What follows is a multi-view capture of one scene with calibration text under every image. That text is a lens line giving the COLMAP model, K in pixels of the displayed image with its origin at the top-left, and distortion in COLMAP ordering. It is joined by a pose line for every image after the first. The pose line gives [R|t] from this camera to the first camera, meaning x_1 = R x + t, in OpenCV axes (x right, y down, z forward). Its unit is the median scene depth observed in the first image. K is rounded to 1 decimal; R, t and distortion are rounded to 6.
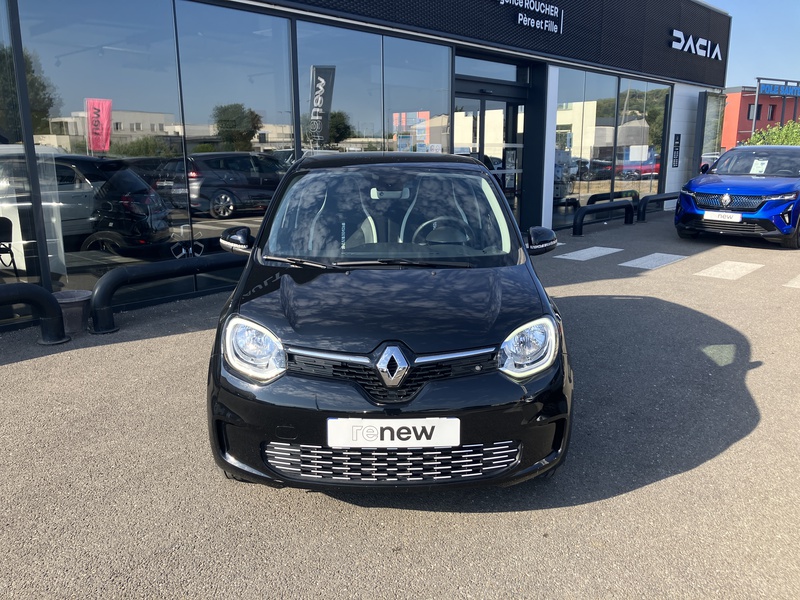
lens RADIAL K [[657.5, 0, 398.2], [0, 657.5, 292.2], [0, 0, 1]] dist [0.052273, -0.051487]
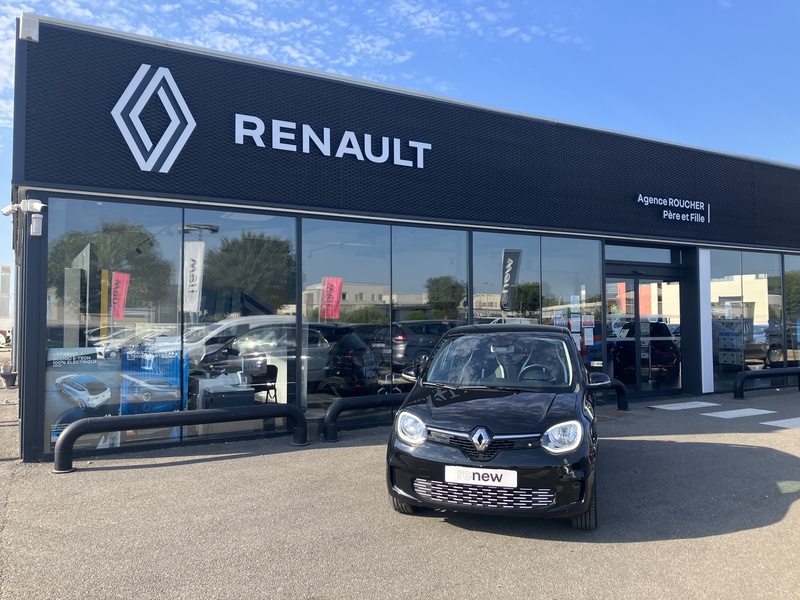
lens RADIAL K [[657.5, 0, 400.7], [0, 657.5, 299.4], [0, 0, 1]] dist [0.052273, -0.051487]
pose [[0.954261, -0.005737, -0.298921, 0.192233], [-0.064755, 0.972117, -0.225379, 0.093786], [0.291879, 0.234427, 0.927281, -0.509254]]
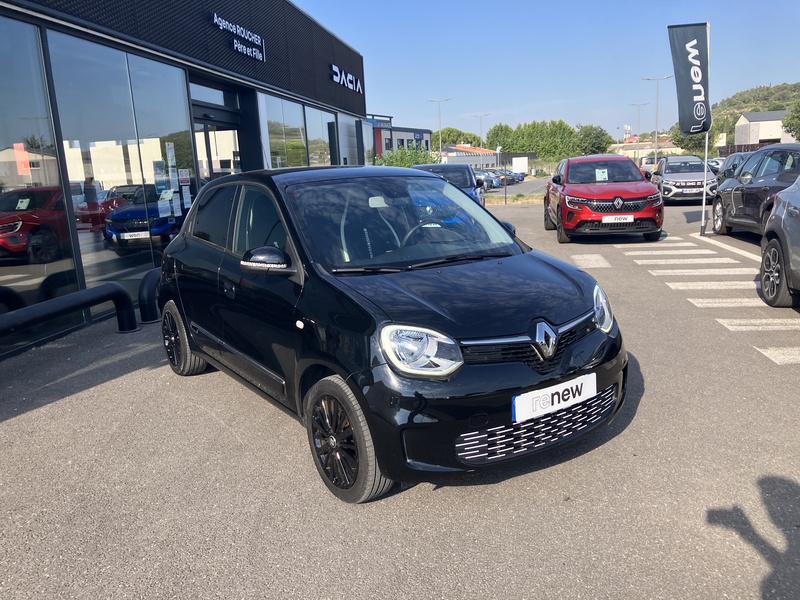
lens RADIAL K [[657.5, 0, 401.4], [0, 657.5, 300.1], [0, 0, 1]] dist [0.052273, -0.051487]
pose [[0.830274, -0.146288, 0.537814, -0.470933], [0.163998, 0.986345, 0.015111, -0.006682], [-0.532681, 0.075654, 0.842928, 0.099937]]
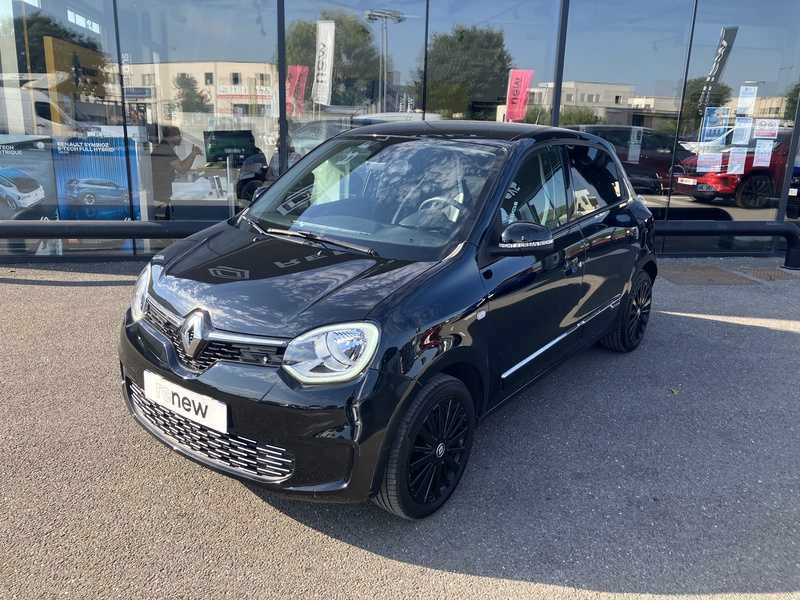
lens RADIAL K [[657.5, 0, 399.9], [0, 657.5, 302.6], [0, 0, 1]] dist [0.052273, -0.051487]
pose [[0.785358, 0.193088, -0.588158, 0.462967], [-0.162257, 0.981100, 0.105429, -0.050688], [0.597399, 0.012634, 0.801845, 0.229441]]
